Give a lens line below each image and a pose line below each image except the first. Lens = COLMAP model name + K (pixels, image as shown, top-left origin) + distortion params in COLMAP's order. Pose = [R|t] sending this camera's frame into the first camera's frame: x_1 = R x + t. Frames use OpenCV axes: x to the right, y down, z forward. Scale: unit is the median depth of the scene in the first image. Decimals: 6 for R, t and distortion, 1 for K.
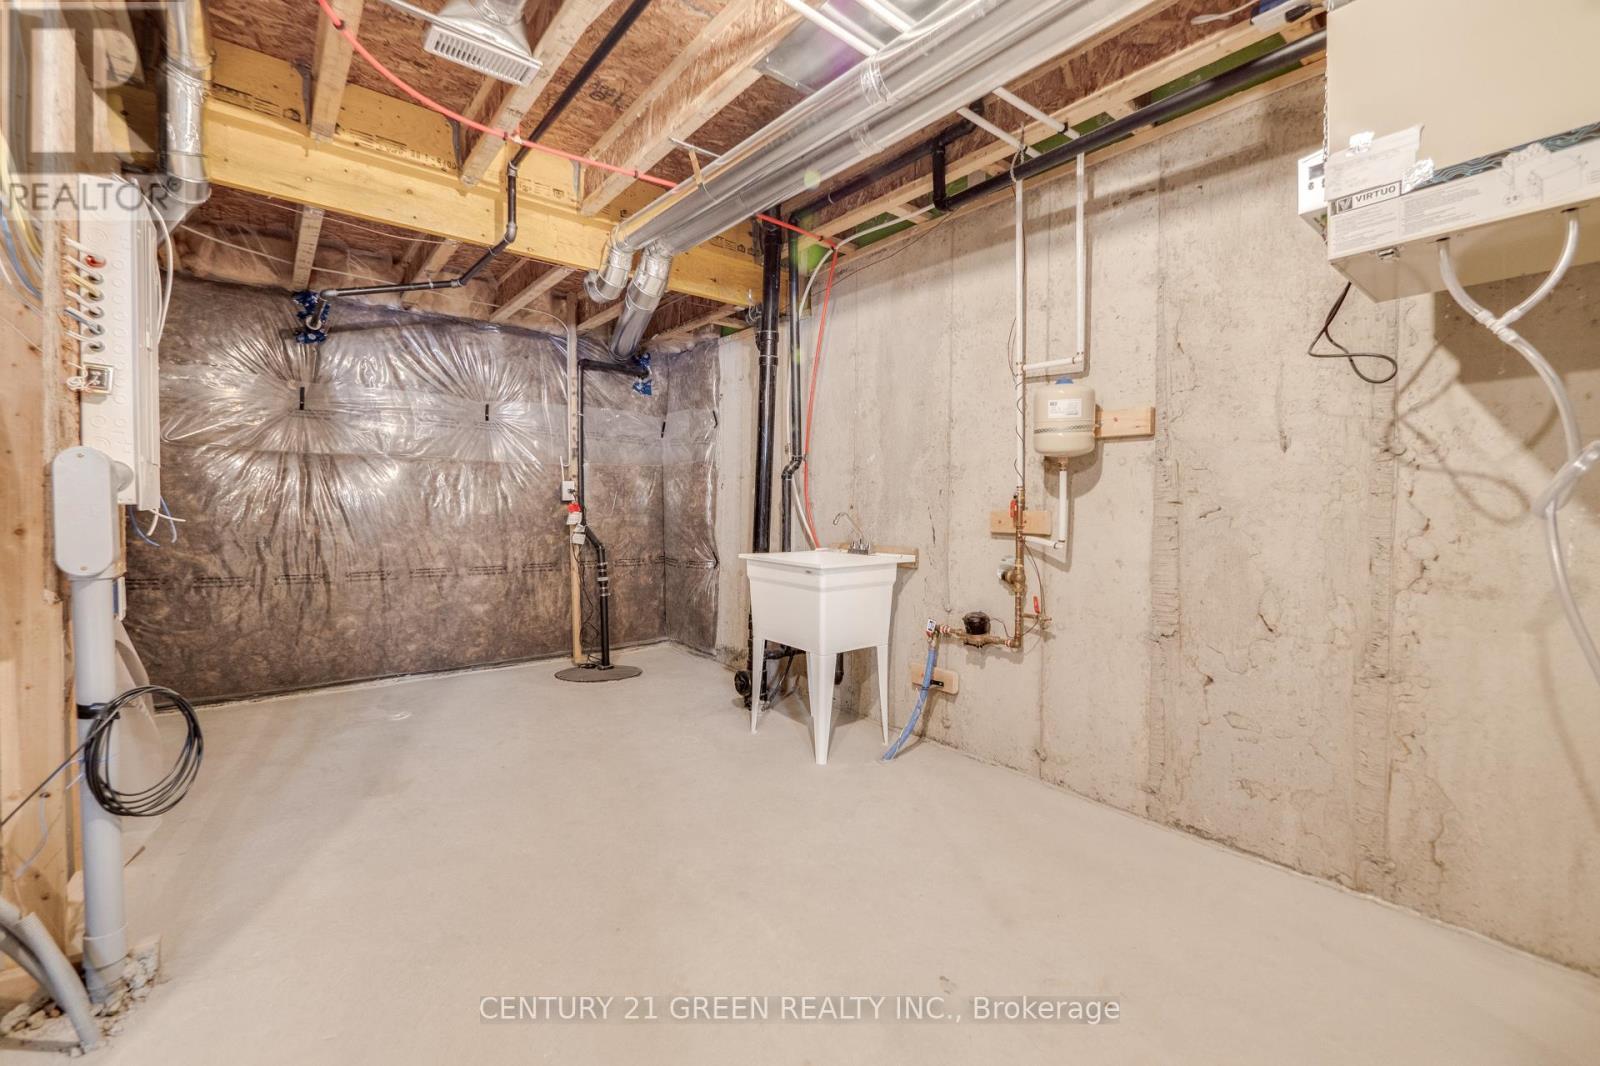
lens RADIAL K [[677.5, 0, 802.6], [0, 677.5, 511.3], [0, 0, 1]] dist [-0.002894, -0.000408]
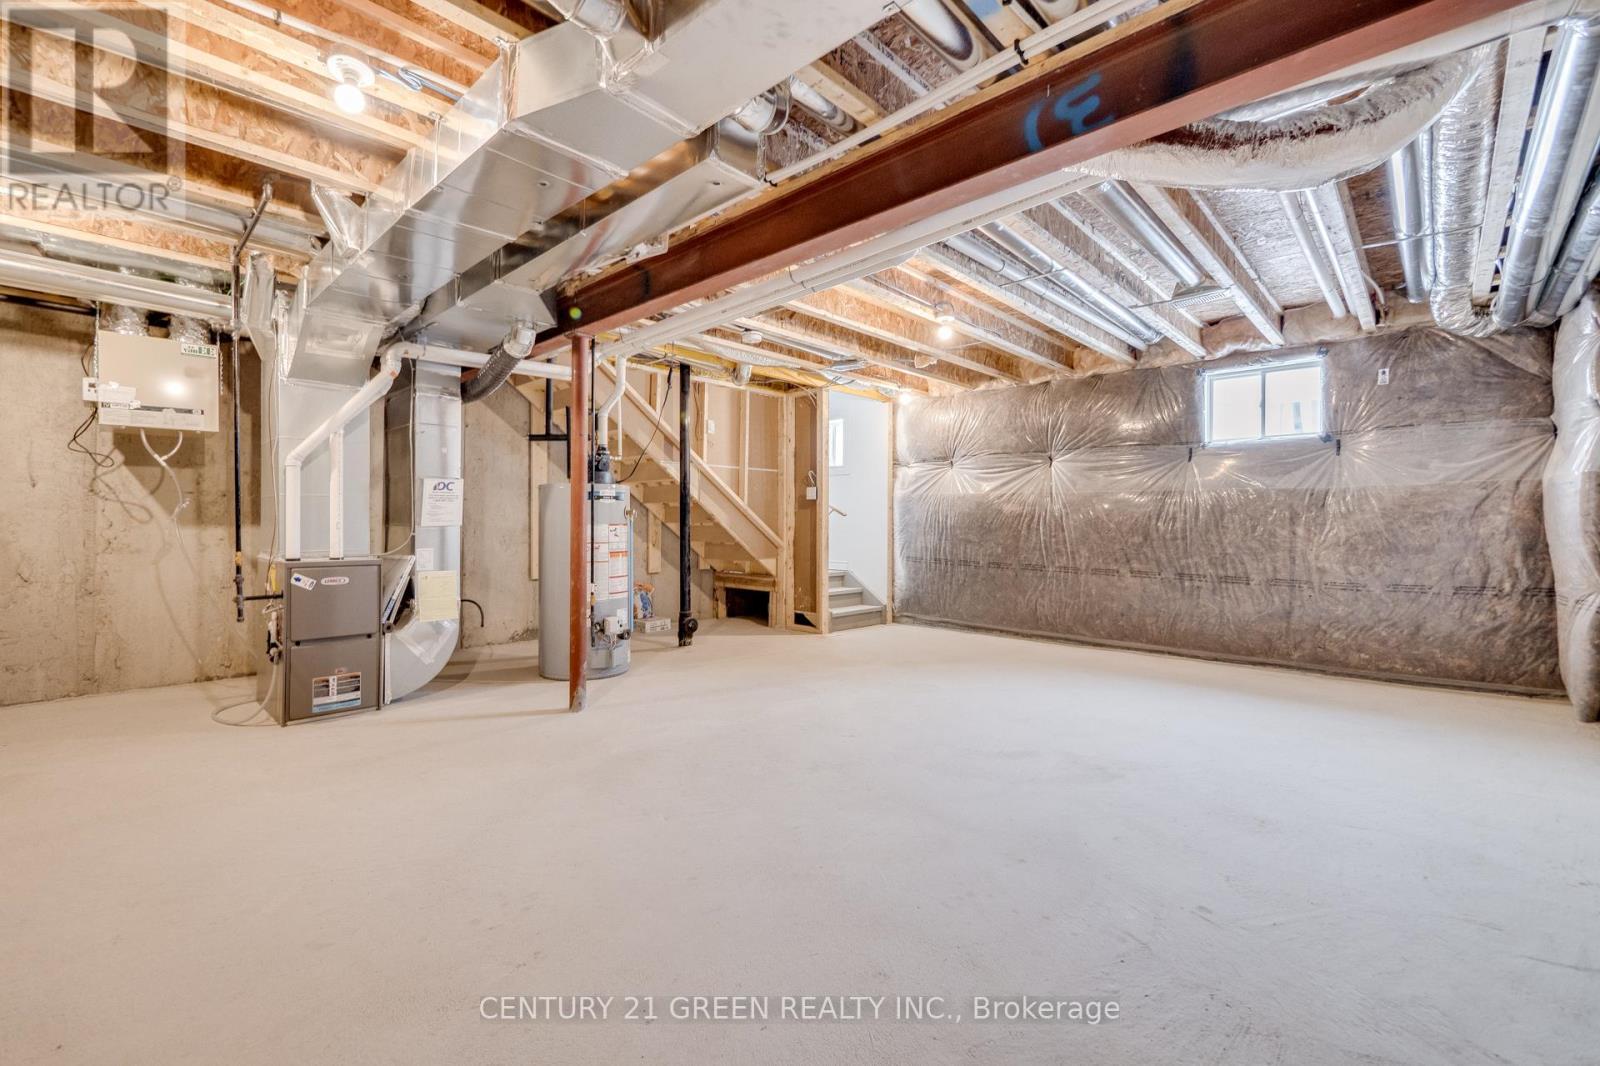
lens RADIAL K [[674.6, 0, 791.3], [0, 674.6, 526.3], [0, 0, 1]] dist [-0.004906, -0.000348]
pose [[-0.117846, -0.012754, 0.992950, -0.898923], [-0.000040, 0.999918, 0.012839, -0.001427], [-0.993032, 0.001473, -0.117836, -0.575360]]
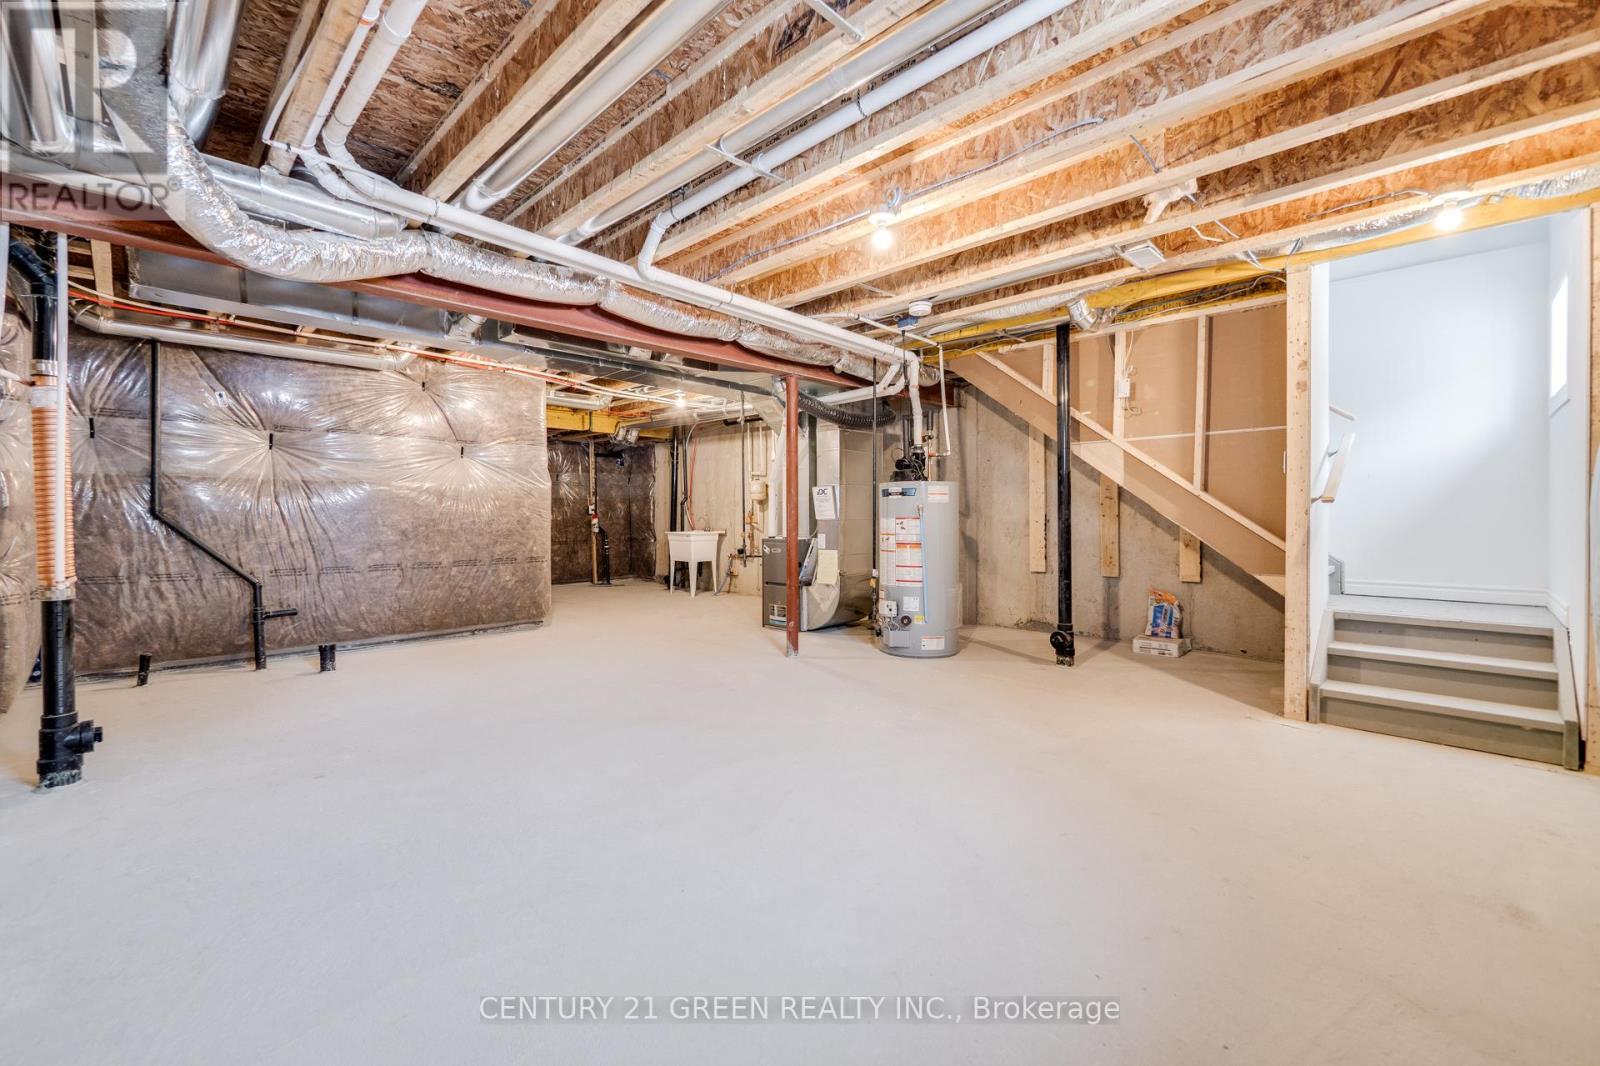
lens RADIAL K [[674.6, 0, 791.3], [0, 674.6, 526.3], [0, 0, 1]] dist [-0.004906, -0.000348]
pose [[0.995264, -0.013307, 0.096296, 0.165145], [0.012131, 0.999845, 0.012792, 0.008967], [-0.096451, -0.011563, 0.995271, -1.919704]]
